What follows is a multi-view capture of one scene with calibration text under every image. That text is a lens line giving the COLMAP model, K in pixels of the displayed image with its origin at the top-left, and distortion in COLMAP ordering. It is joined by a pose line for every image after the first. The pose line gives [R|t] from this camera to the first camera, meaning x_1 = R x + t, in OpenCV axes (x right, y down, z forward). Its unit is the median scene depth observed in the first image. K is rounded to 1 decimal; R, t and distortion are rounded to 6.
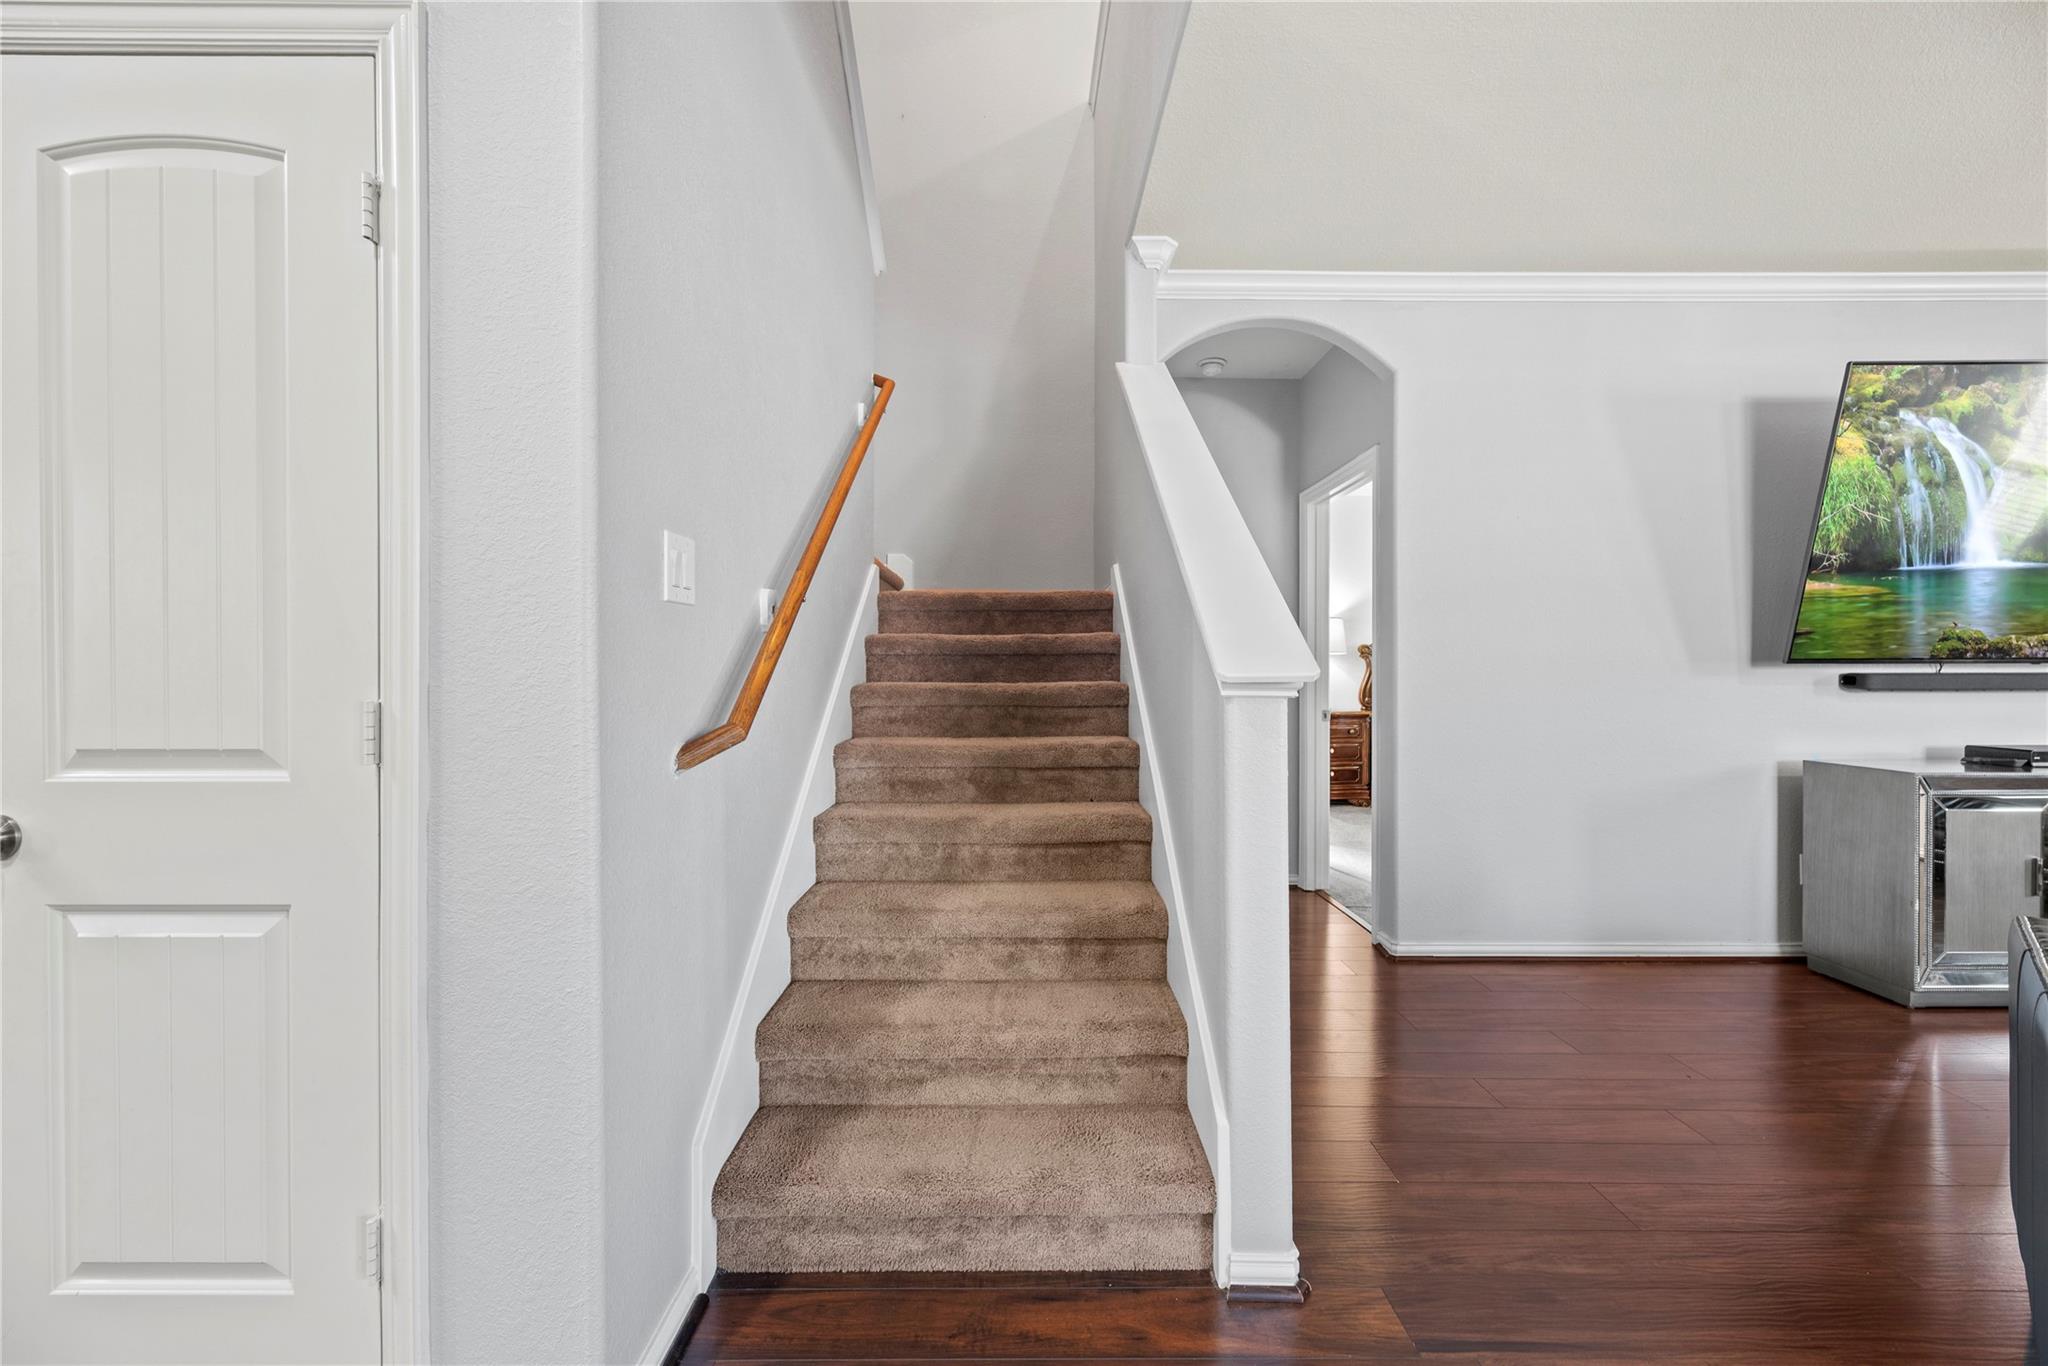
lens RADIAL K [[827.8, 0, 1027.5], [0, 827.8, 670.5], [0, 0, 1]] dist [-0.000797, 0.000121]
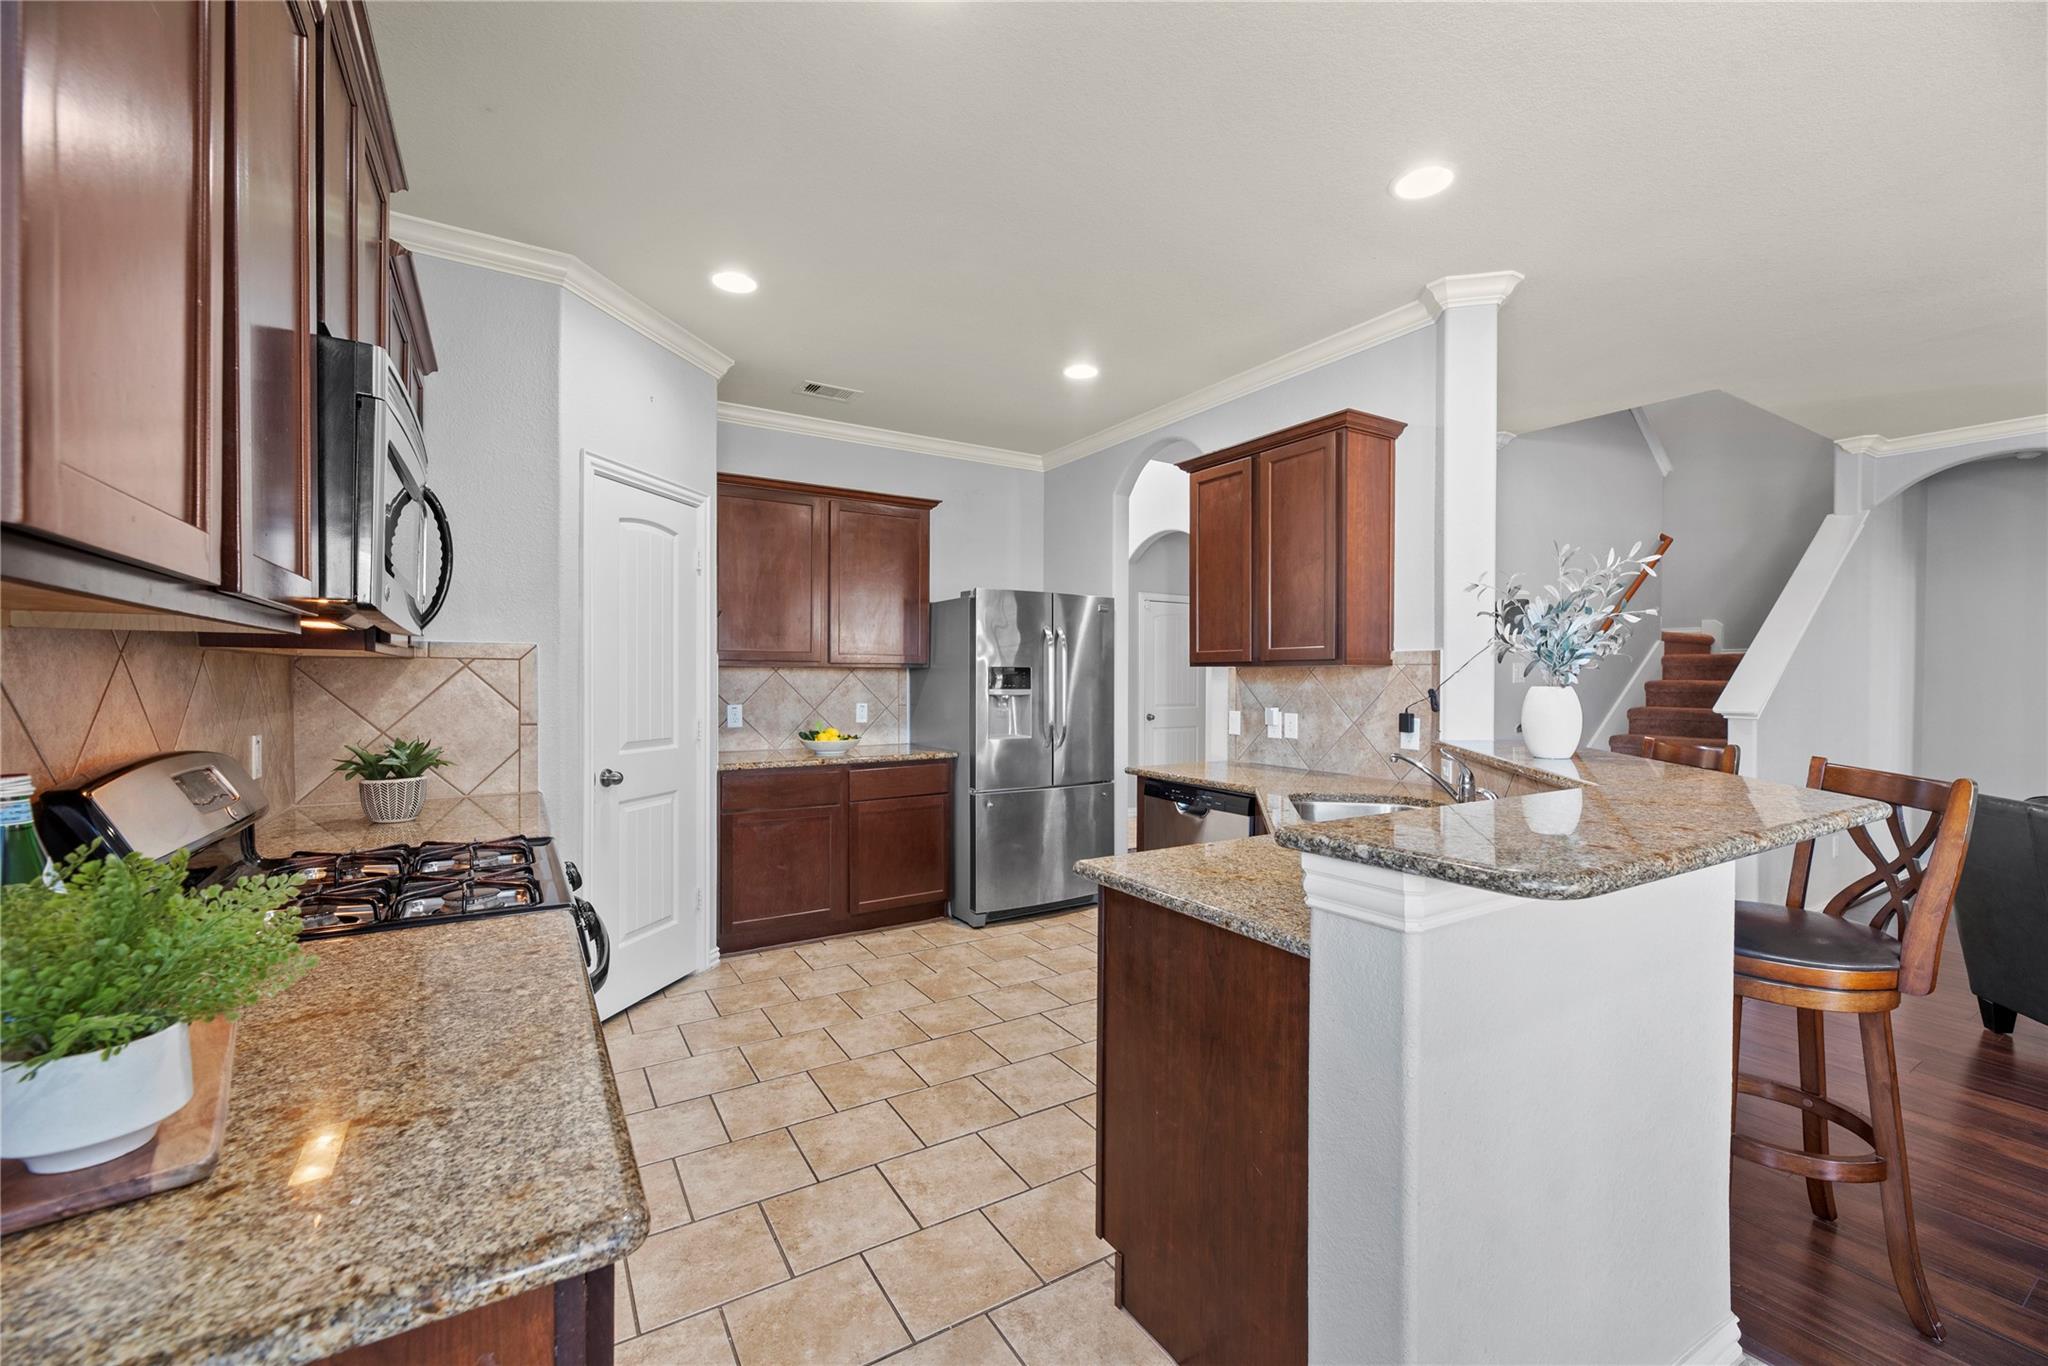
lens RADIAL K [[827.8, 0, 1027.5], [0, 827.8, 670.5], [0, 0, 1]] dist [-0.000797, 0.000121]
pose [[0.521557, -0.002462, -0.853213, 1.129992], [-0.004343, 0.999975, -0.005541, -0.084089], [0.853205, 0.006596, 0.521533, -1.959104]]
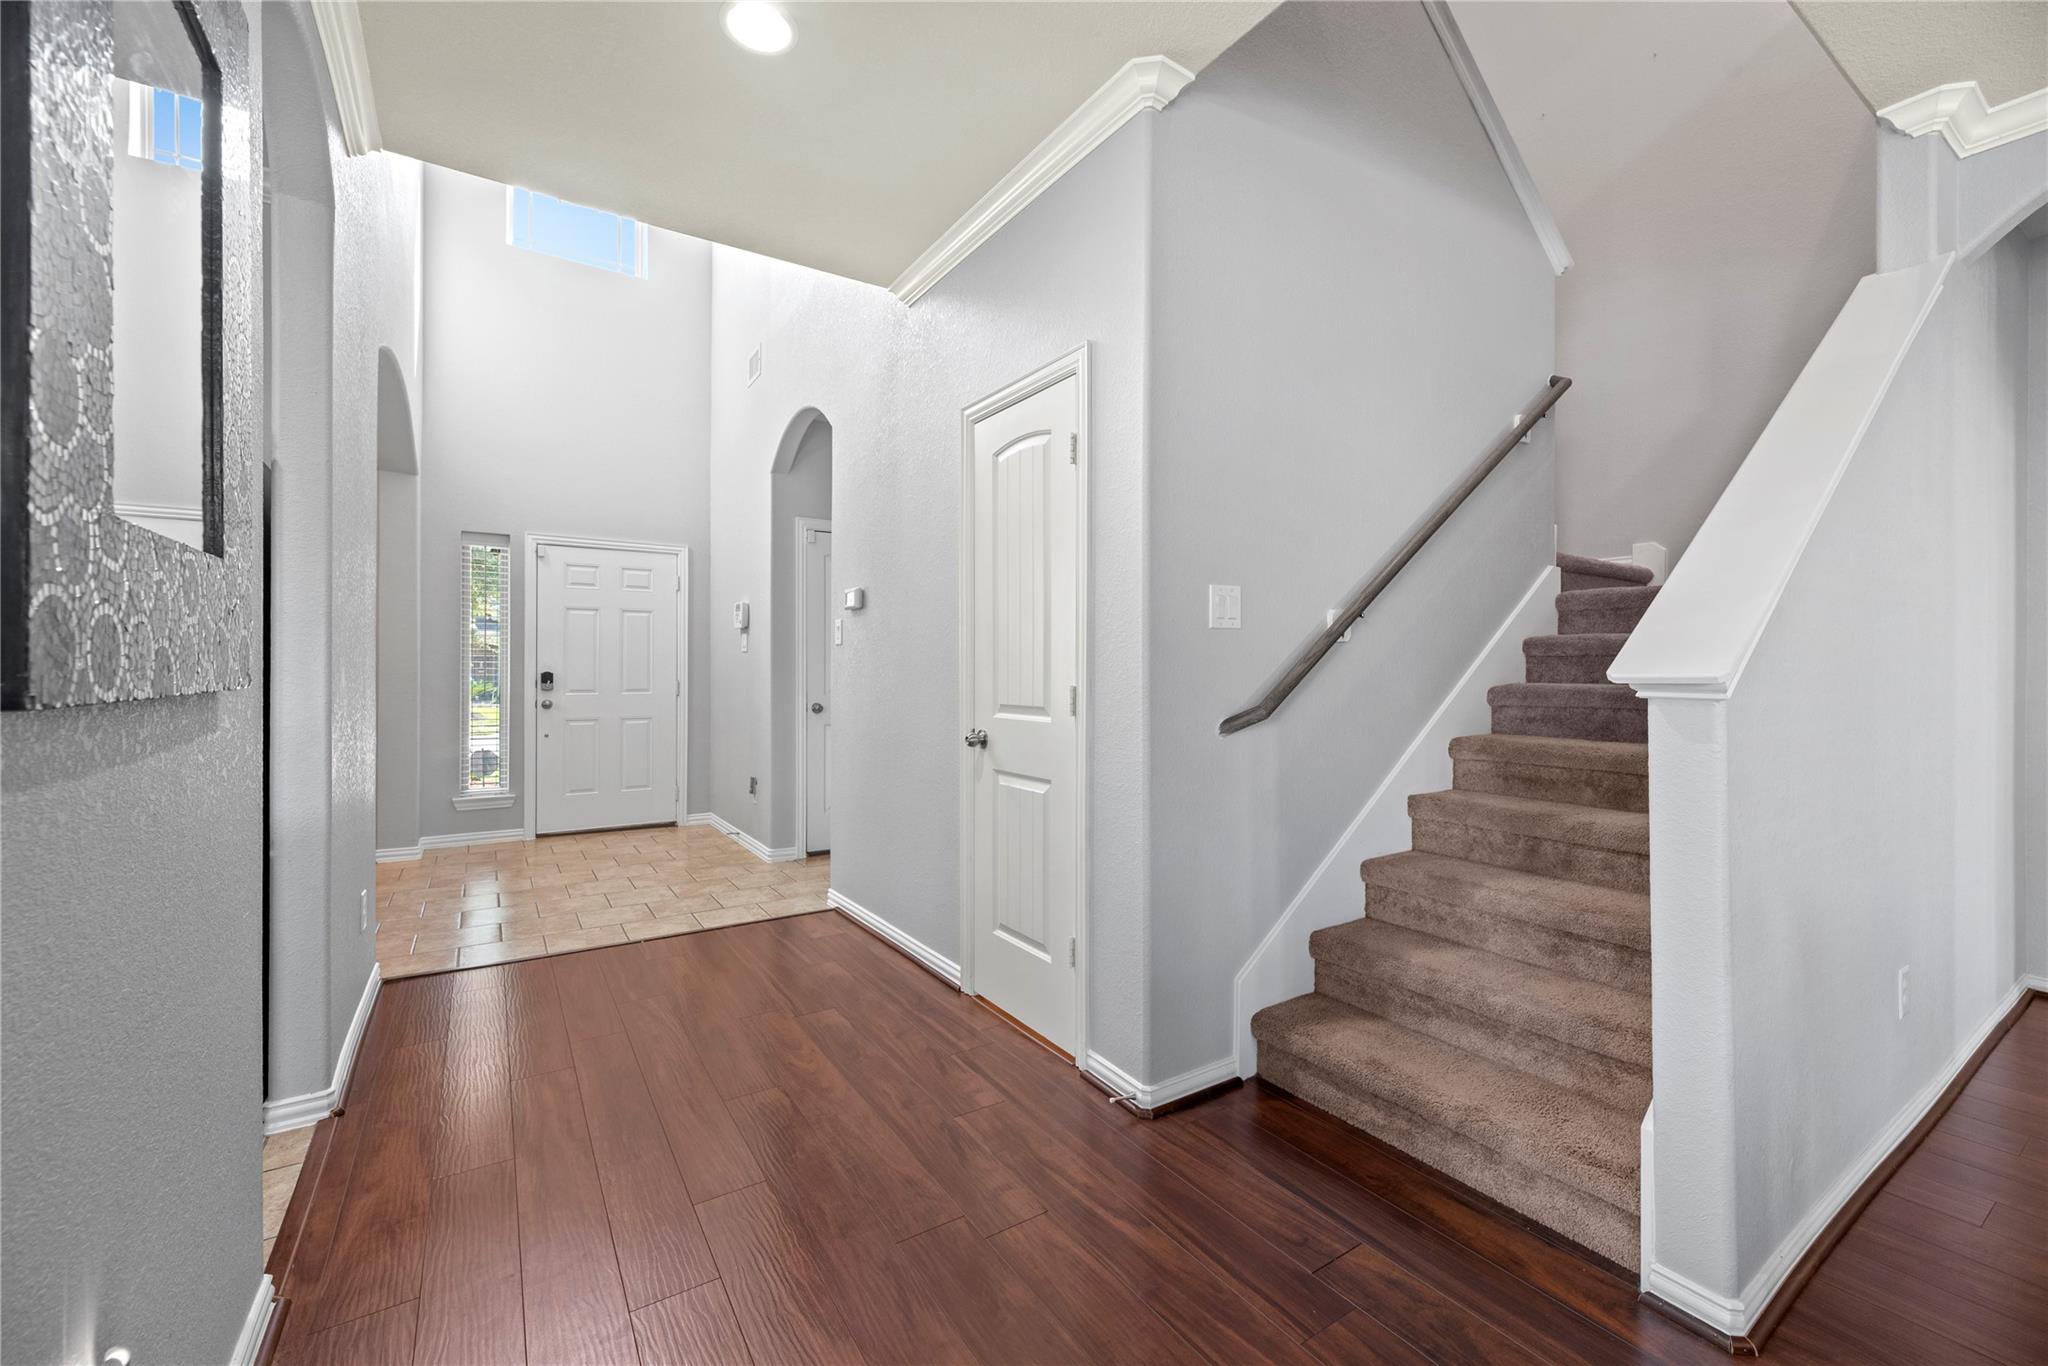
lens RADIAL K [[840.4, 0, 1026.5], [0, 840.4, 655.3], [0, 0, 1]] dist [0.000303, 0.000042]
pose [[0.543616, -0.013269, -0.839229, 0.583338], [-0.001742, 0.999855, -0.016937, -0.002034], [0.839333, 0.010670, 0.543514, -0.153752]]
